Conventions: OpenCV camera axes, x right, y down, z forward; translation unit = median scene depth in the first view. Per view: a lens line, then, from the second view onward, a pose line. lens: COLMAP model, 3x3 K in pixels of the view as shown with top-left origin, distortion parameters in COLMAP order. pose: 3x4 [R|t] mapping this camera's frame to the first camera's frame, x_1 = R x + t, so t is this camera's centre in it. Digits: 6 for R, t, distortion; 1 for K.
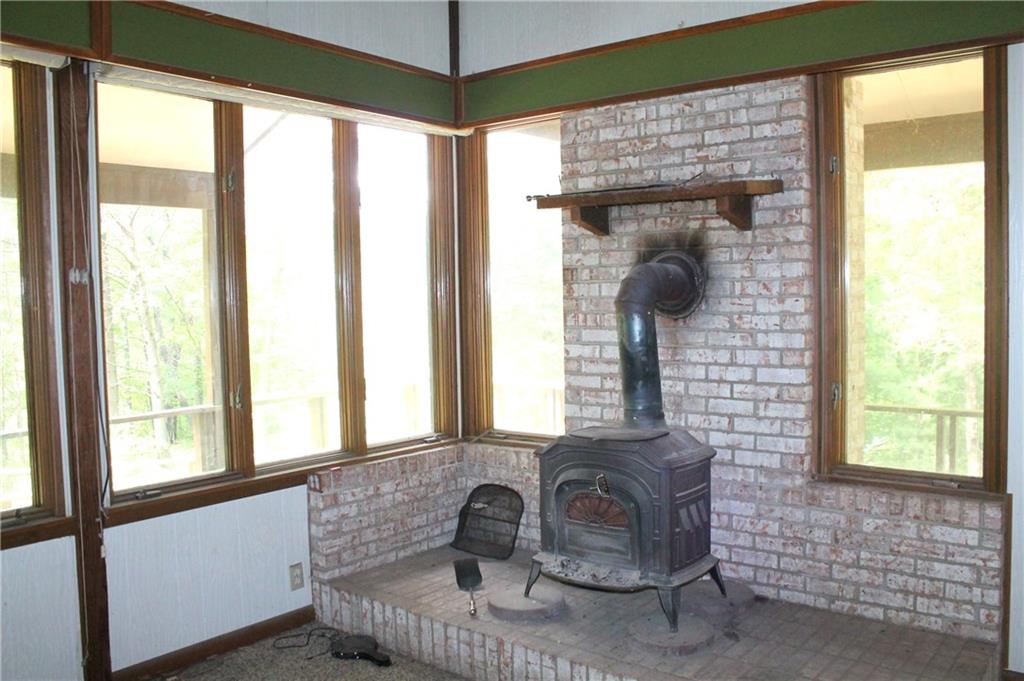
lens RADIAL K [[880.3, 0, 517.4], [0, 880.3, 333.3], [0, 0, 1]] dist [-0.156715, 0.129395]
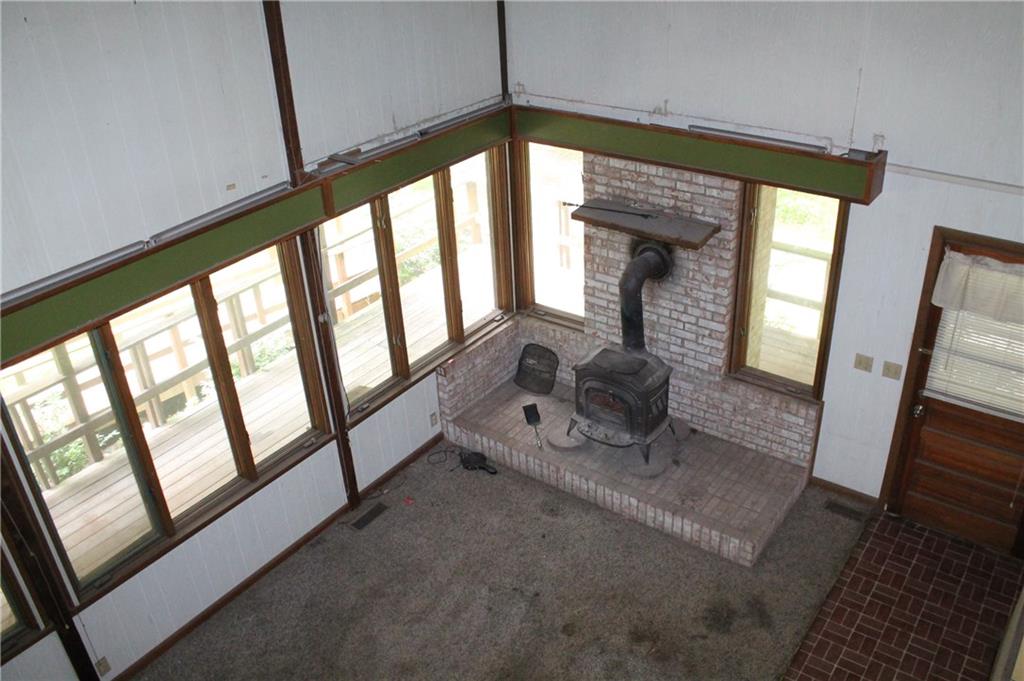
lens RADIAL K [[880.3, 0, 517.4], [0, 880.3, 333.3], [0, 0, 1]] dist [-0.156715, 0.129395]
pose [[0.998767, -0.042153, 0.026204, -0.134269], [0.025968, 0.893710, 0.447893, -0.717724], [-0.042299, -0.446661, 0.893703, -0.559875]]
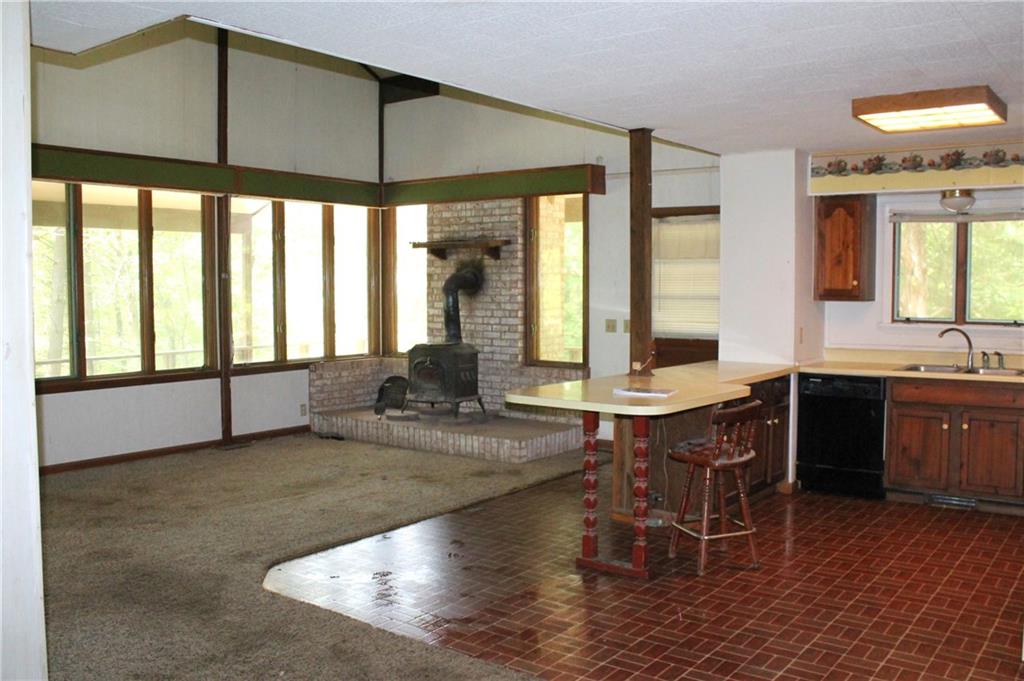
lens RADIAL K [[880.3, 0, 517.4], [0, 880.3, 333.3], [0, 0, 1]] dist [-0.156715, 0.129395]
pose [[0.999106, 0.015710, 0.039248, 0.221932], [-0.016072, 0.999831, 0.008928, 0.057660], [-0.039101, -0.009551, 0.999190, -1.370190]]
